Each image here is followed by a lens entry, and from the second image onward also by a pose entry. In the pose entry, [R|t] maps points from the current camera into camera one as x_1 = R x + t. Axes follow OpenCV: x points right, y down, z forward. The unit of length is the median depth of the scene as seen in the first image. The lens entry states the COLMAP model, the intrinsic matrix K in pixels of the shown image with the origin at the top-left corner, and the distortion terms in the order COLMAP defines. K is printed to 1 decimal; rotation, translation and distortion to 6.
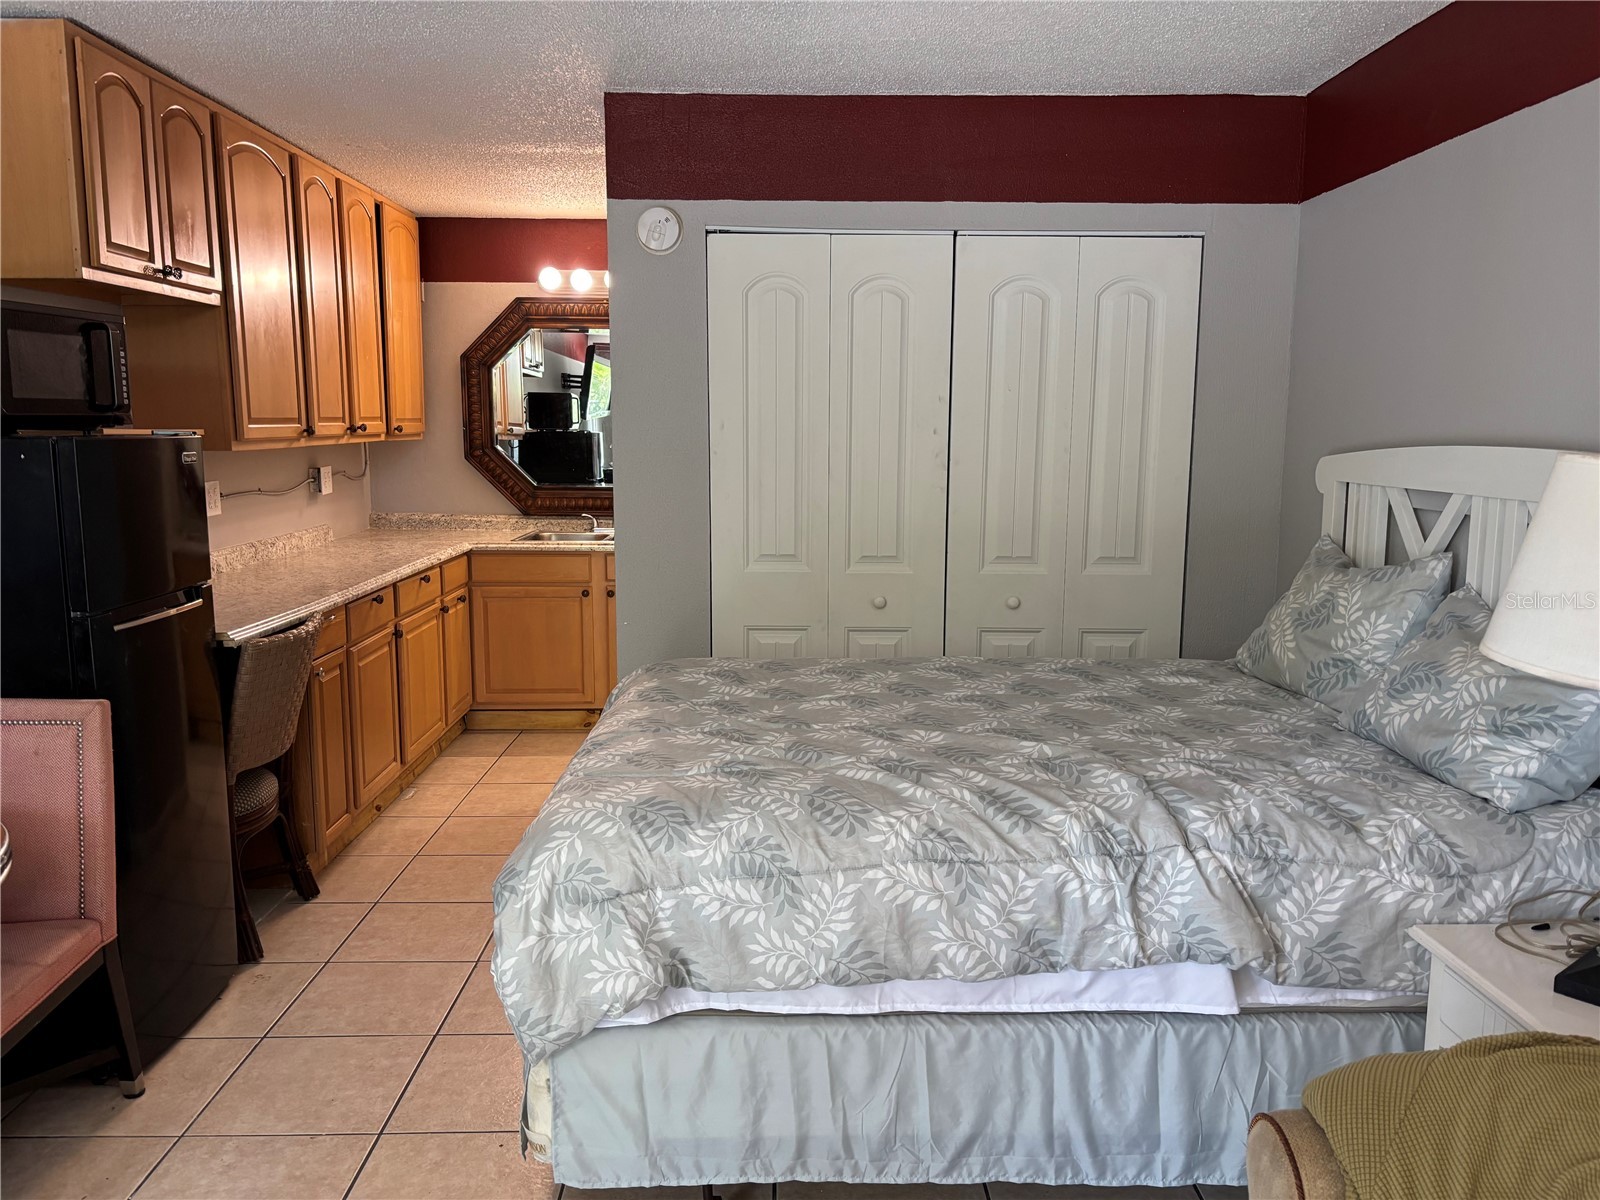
lens RADIAL K [[1210.4, 0, 804.6], [0, 1210.4, 620.6], [0, 0, 1]] dist [0.038606, -0.038427]
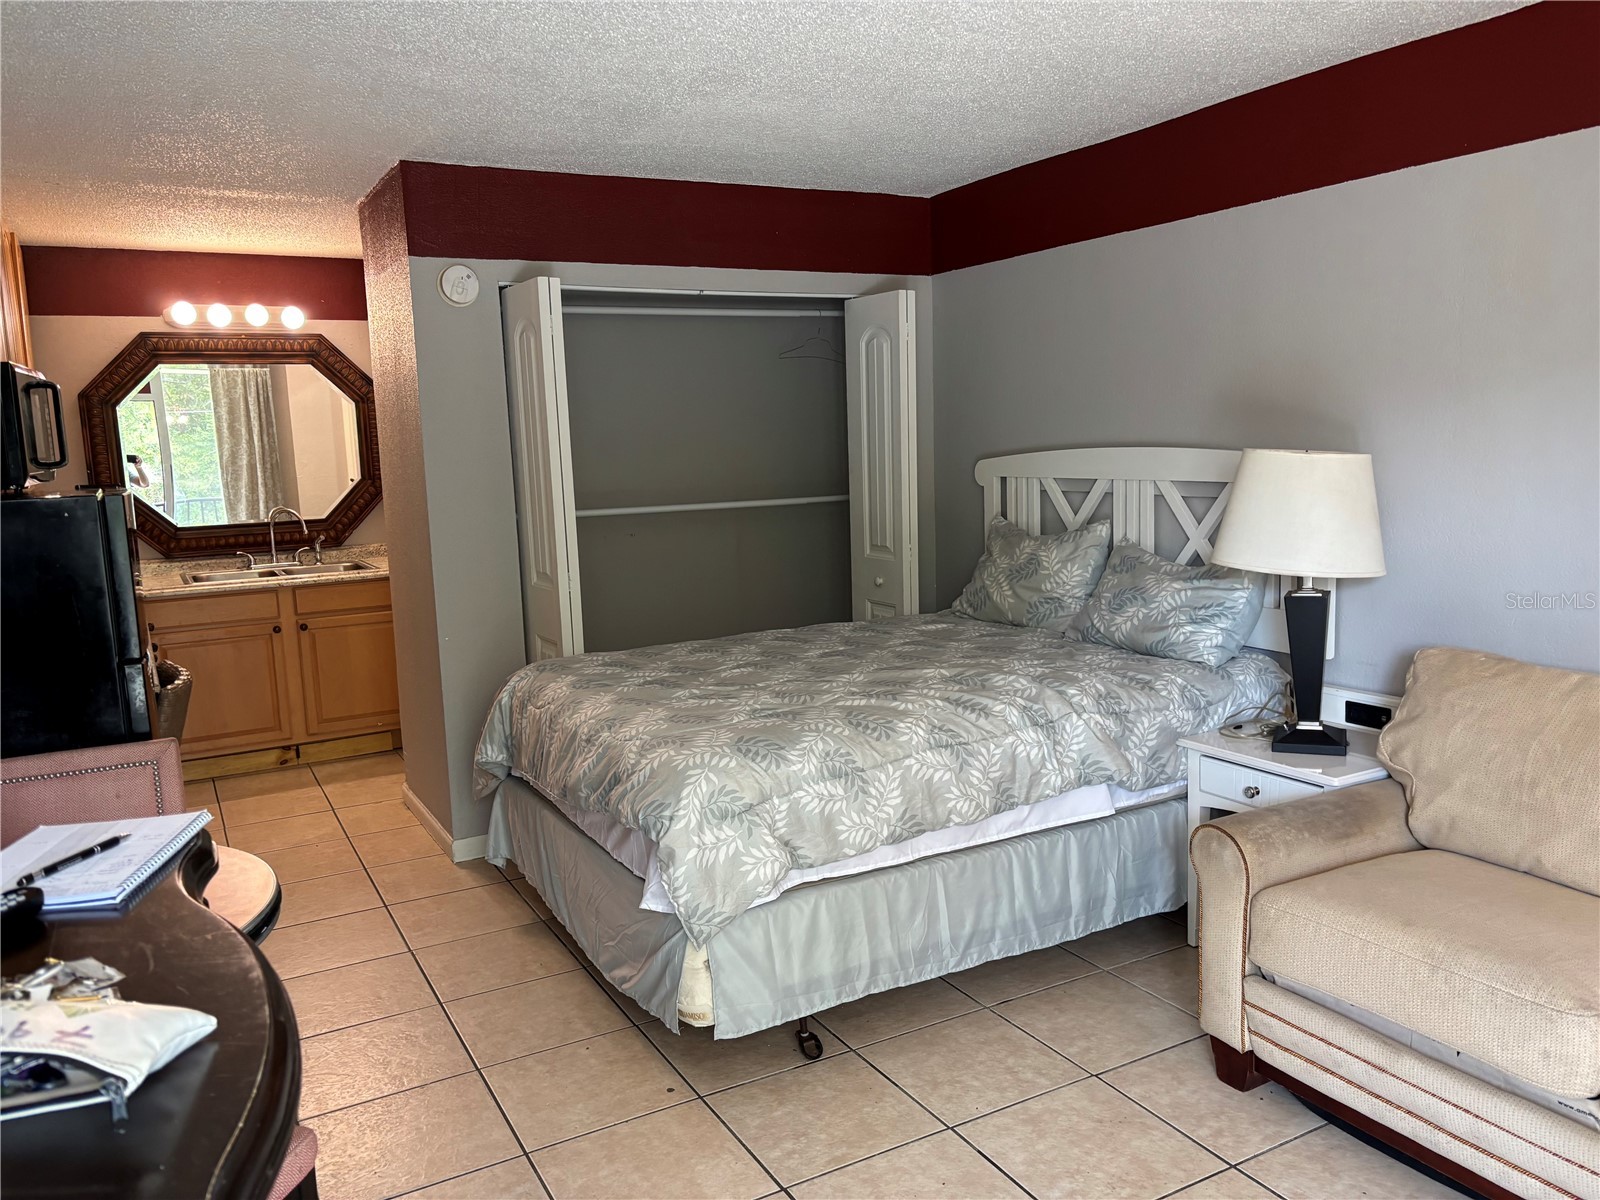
lens RADIAL K [[1214.2, 0, 805.2], [0, 1214.2, 604.4], [0, 0, 1]] dist [0.055509, -0.080492]
pose [[0.888264, -0.100891, 0.448116, -0.674850], [0.111234, 0.993789, 0.003256, 0.004408], [-0.445662, 0.046953, 0.893969, -0.245023]]
